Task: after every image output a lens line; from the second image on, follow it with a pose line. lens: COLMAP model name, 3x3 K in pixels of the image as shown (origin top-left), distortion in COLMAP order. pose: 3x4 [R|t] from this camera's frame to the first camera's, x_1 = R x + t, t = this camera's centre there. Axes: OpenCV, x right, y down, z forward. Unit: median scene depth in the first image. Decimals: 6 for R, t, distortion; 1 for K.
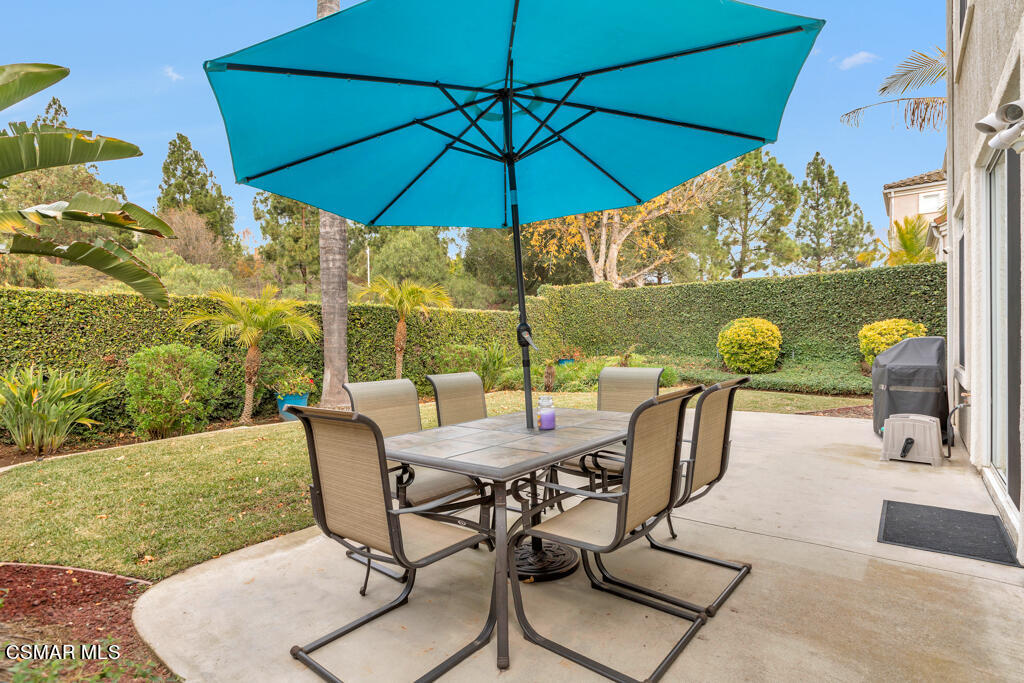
lens RADIAL K [[500.5, 0, 508.6], [0, 500.5, 343.5], [0, 0, 1]] dist [-0.001182, 0.000114]
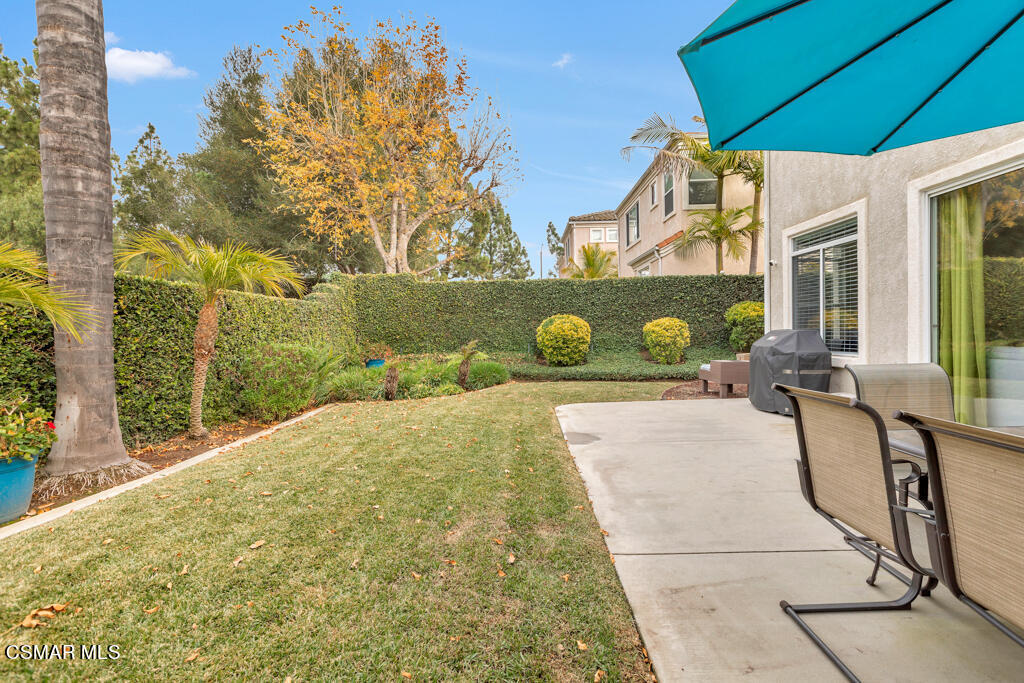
lens RADIAL K [[459.2, 0, 512.0], [0, 459.2, 341.5], [0, 0, 1]] dist [0.000640, 0.000629]
pose [[0.788674, -0.014021, 0.614652, -0.229014], [0.014042, 0.999890, 0.004791, 0.000520], [-0.614651, 0.004852, 0.788784, 0.286939]]
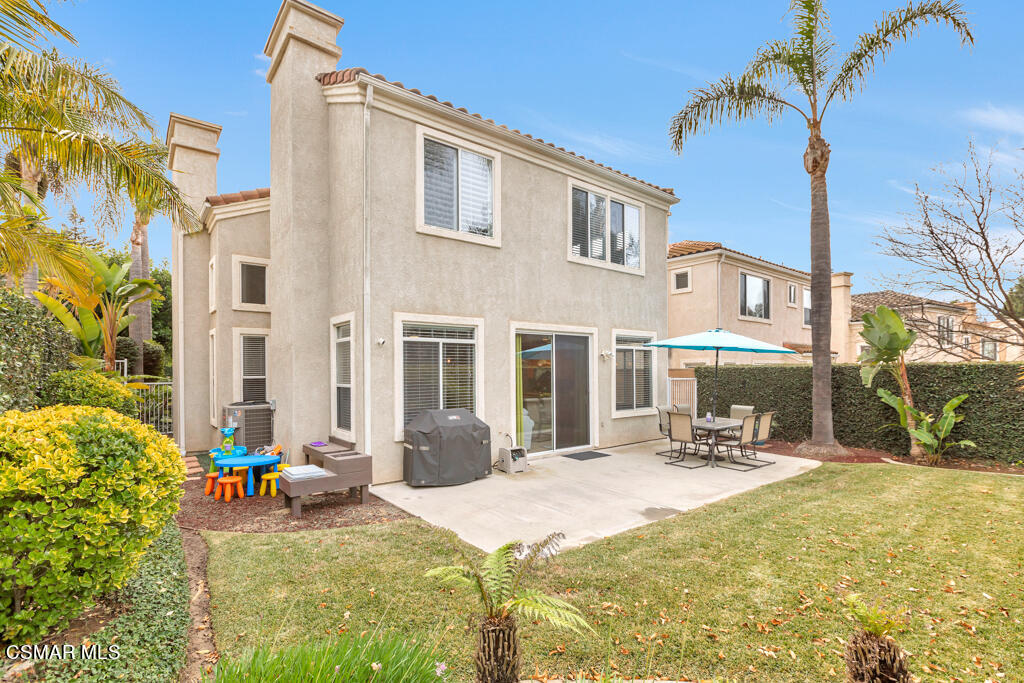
lens RADIAL K [[473.8, 0, 512.1], [0, 473.8, 366.3], [0, 0, 1]] dist [0.001974, 0.000512]
pose [[-0.975382, 0.022926, 0.219327, 0.187097], [0.023442, 0.999725, -0.000250, -0.071573], [-0.219273, 0.004898, -0.975651, 1.243467]]
